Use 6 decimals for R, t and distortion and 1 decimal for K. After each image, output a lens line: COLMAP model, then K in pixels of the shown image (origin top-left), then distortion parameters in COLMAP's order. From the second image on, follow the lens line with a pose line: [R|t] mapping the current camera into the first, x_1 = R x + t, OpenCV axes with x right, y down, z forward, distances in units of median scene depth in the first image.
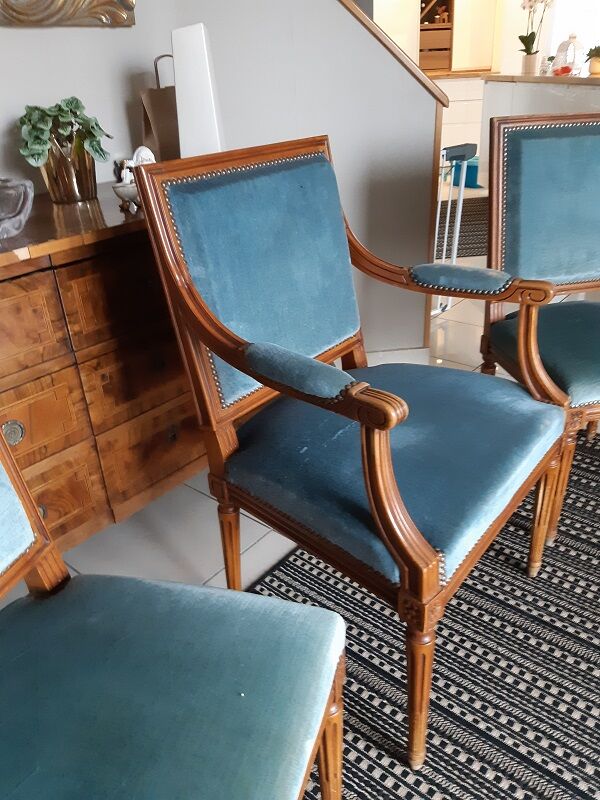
lens RADIAL K [[622.7, 0, 304.9], [0, 622.7, 397.0], [0, 0, 1]] dist [0.027516, -0.069956]
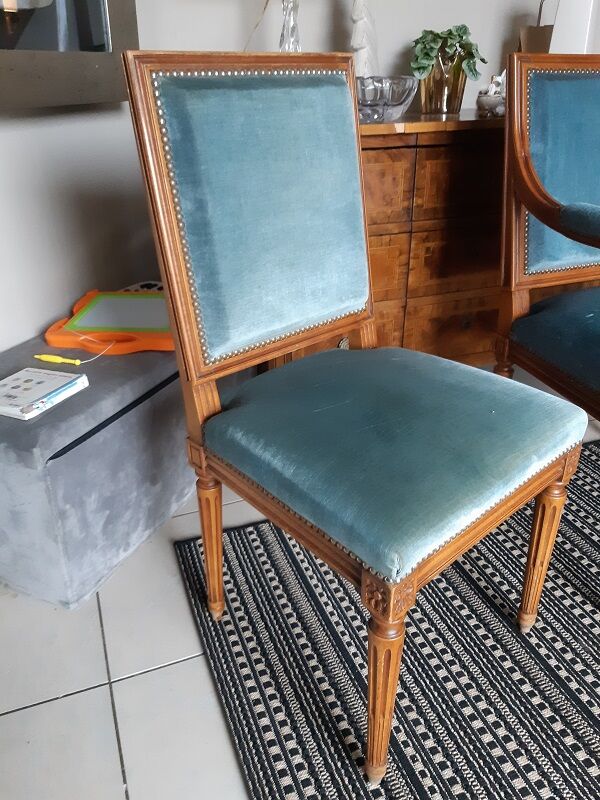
lens RADIAL K [[622.7, 0, 297.3], [0, 622.7, 399.8], [0, 0, 1]] dist [0.027516, -0.069956]
pose [[0.865789, 0.264311, -0.424910, 0.048740], [-0.257001, 0.963446, 0.075642, 0.221511], [0.429371, 0.043712, 0.902070, -0.185828]]
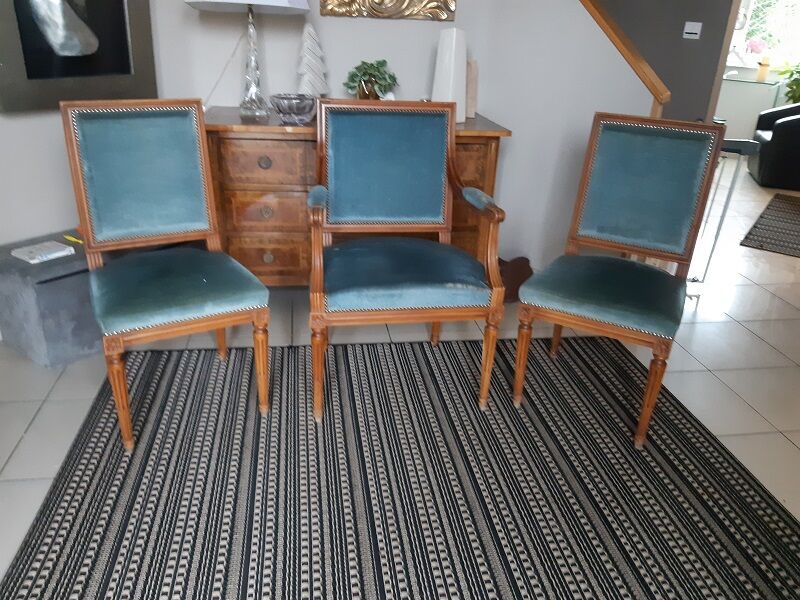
lens RADIAL K [[622.7, 0, 399.6], [0, 622.7, 303.4], [0, 0, 1]] dist [0.027516, -0.069956]
pose [[0.754036, 0.351226, -0.555040, 1.038207], [-0.377093, 0.923372, 0.072013, 0.021880], [0.537801, 0.155001, 0.828700, -0.407916]]
